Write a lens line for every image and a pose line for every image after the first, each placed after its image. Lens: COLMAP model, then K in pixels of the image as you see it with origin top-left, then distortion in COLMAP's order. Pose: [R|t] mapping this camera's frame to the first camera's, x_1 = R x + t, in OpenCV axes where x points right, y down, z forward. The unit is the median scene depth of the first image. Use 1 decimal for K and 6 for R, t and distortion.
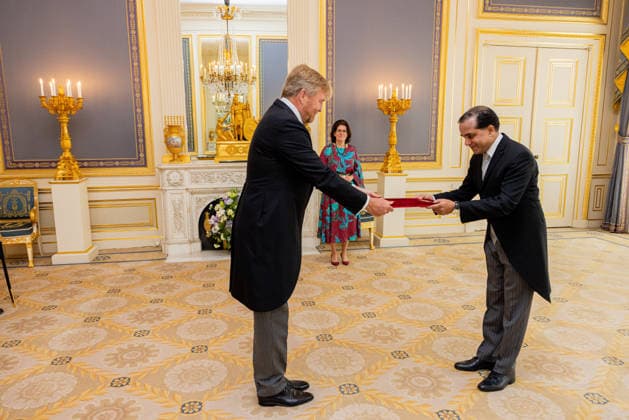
lens RADIAL K [[430.8, 0, 311.2], [0, 430.8, 209.1], [0, 0, 1]] dist [0.000184, 0.001737]
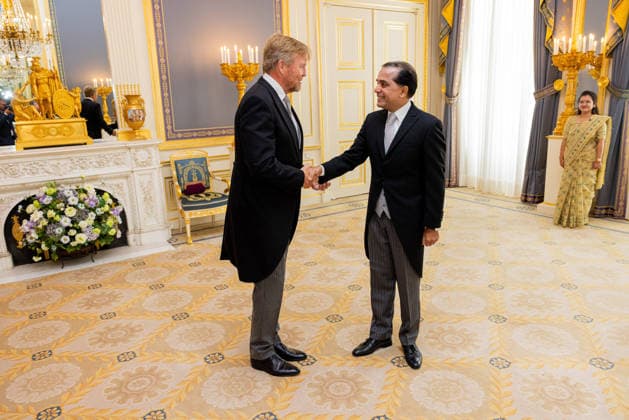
lens RADIAL K [[452.0, 0, 305.7], [0, 452.0, 209.6], [0, 0, 1]] dist [-0.013229, 0.005430]
pose [[0.928117, -0.117551, 0.353244, -0.046739], [0.092762, 0.991935, 0.086370, -0.026420], [-0.360548, -0.047394, 0.931536, 0.080564]]
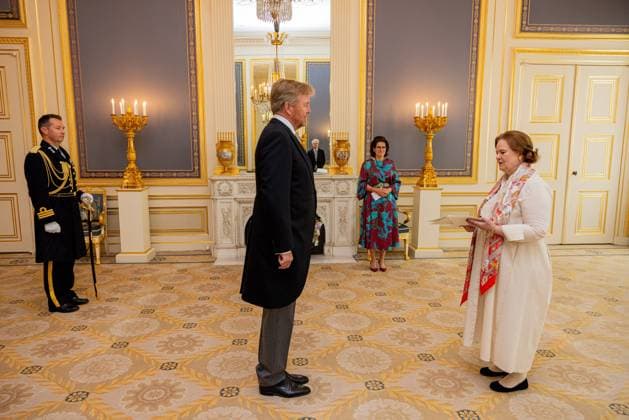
lens RADIAL K [[410.5, 0, 311.5], [0, 410.5, 212.0], [0, 0, 1]] dist [0.001090, 0.000930]
pose [[0.994473, 0.021656, -0.102732, 0.012865], [-0.024289, 0.999406, -0.024441, 0.008819], [0.102141, 0.026801, 0.994409, -0.016754]]
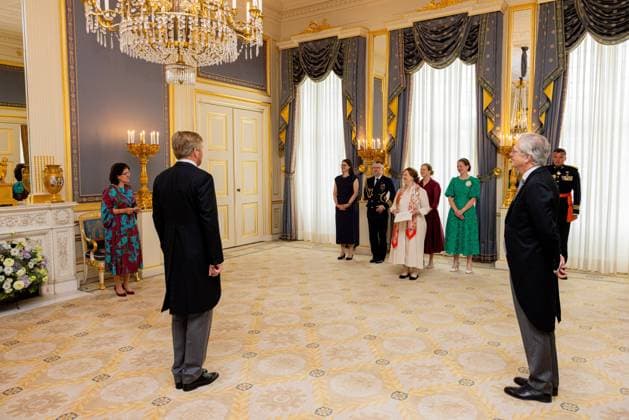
lens RADIAL K [[463.0, 0, 311.6], [0, 463.0, 191.0], [0, 0, 1]] dist [0.000100, 0.001967]
pose [[0.691355, -0.034742, 0.721679, -0.404112], [0.118824, 0.990710, -0.066138, -0.000547], [-0.712677, 0.131478, 0.689061, -0.136425]]
